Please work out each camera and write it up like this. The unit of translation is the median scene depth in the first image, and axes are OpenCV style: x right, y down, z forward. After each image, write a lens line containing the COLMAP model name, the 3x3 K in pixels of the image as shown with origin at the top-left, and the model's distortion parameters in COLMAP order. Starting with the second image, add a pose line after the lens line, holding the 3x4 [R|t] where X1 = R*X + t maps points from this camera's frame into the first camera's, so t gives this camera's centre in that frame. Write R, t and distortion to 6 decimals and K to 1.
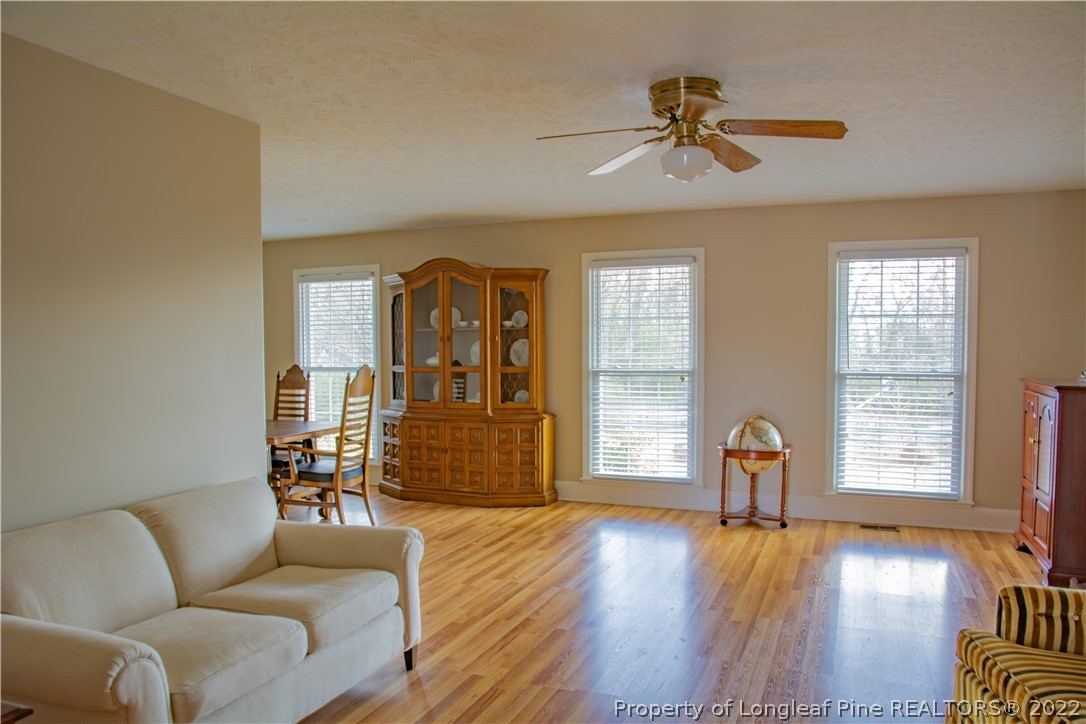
lens RADIAL K [[772.7, 0, 536.2], [0, 772.7, 384.7], [0, 0, 1]] dist [-0.111315, 0.097268]
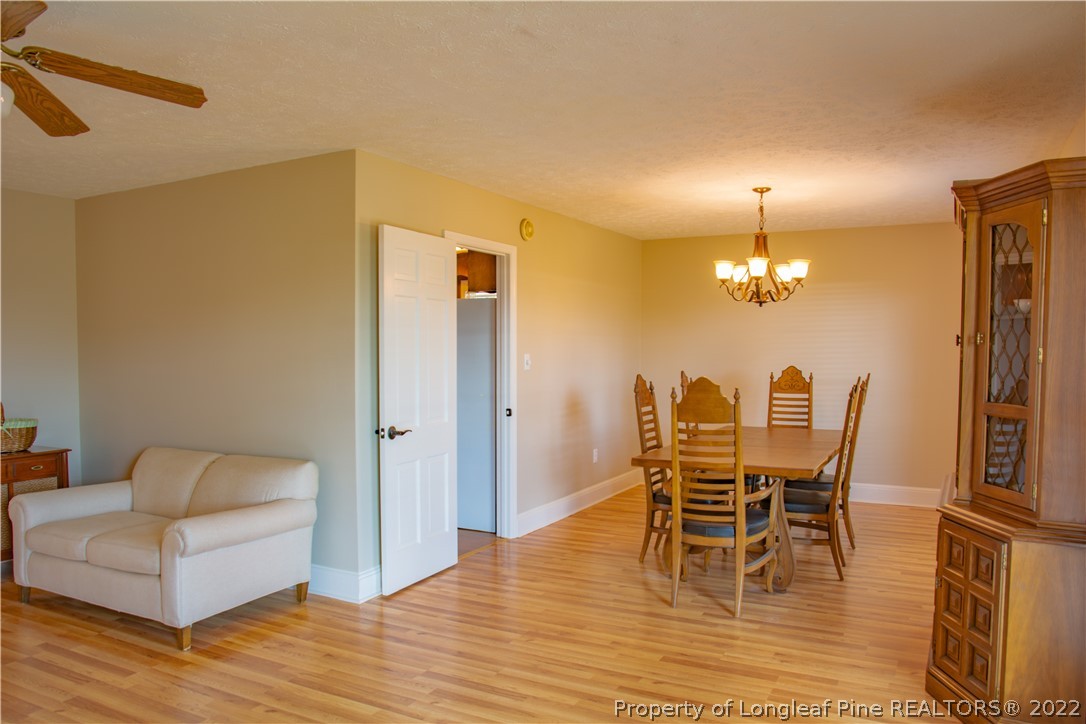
lens RADIAL K [[772.7, 0, 536.2], [0, 772.7, 384.7], [0, 0, 1]] dist [-0.111315, 0.097268]
pose [[-0.094592, 0.056485, -0.993912, 0.481798], [-0.047176, 0.997013, 0.061151, -0.055802], [0.994398, 0.052673, -0.091645, 0.903814]]
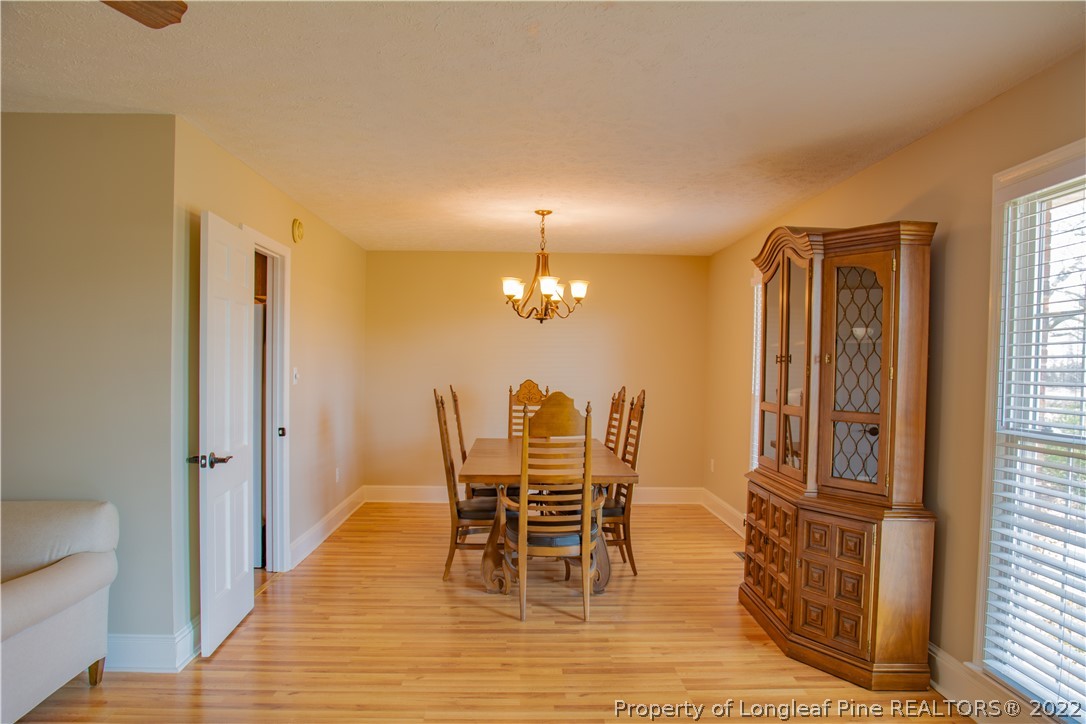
lens RADIAL K [[772.7, 0, 536.2], [0, 772.7, 384.7], [0, 0, 1]] dist [-0.111315, 0.097268]
pose [[0.408196, 0.040134, -0.912012, 0.421271], [-0.060695, 0.998016, 0.016753, -0.044429], [0.910875, 0.048516, 0.409822, 0.677133]]
